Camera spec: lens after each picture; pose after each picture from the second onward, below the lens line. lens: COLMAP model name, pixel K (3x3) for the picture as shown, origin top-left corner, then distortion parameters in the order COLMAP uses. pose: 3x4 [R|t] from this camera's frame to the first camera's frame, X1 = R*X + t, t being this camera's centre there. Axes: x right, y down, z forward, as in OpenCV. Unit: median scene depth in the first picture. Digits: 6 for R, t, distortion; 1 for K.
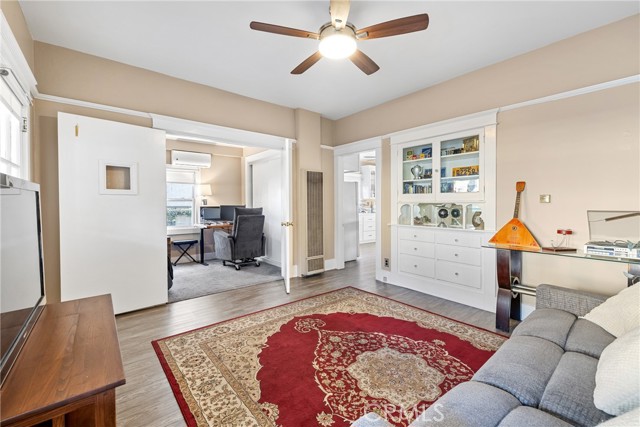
lens RADIAL K [[269.3, 0, 319.9], [0, 269.3, 209.3], [0, 0, 1]] dist [-0.004495, 0.001055]
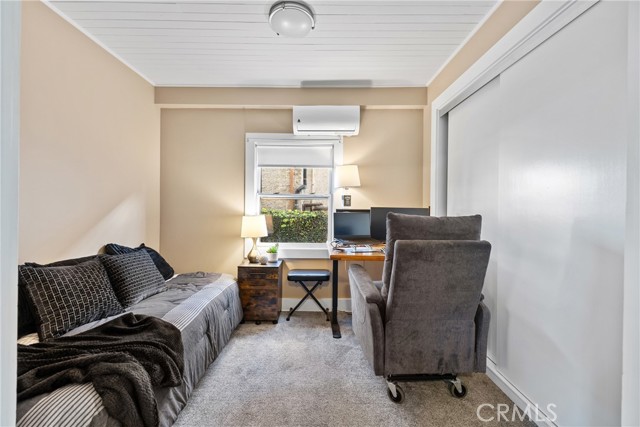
lens RADIAL K [[269.3, 0, 319.1], [0, 269.3, 210.2], [0, 0, 1]] dist [-0.004495, 0.001055]
pose [[0.769973, 0.017418, -0.637839, -0.146270], [-0.020971, 0.999778, 0.001986, -0.008391], [0.637732, 0.011847, 0.770167, 0.589649]]
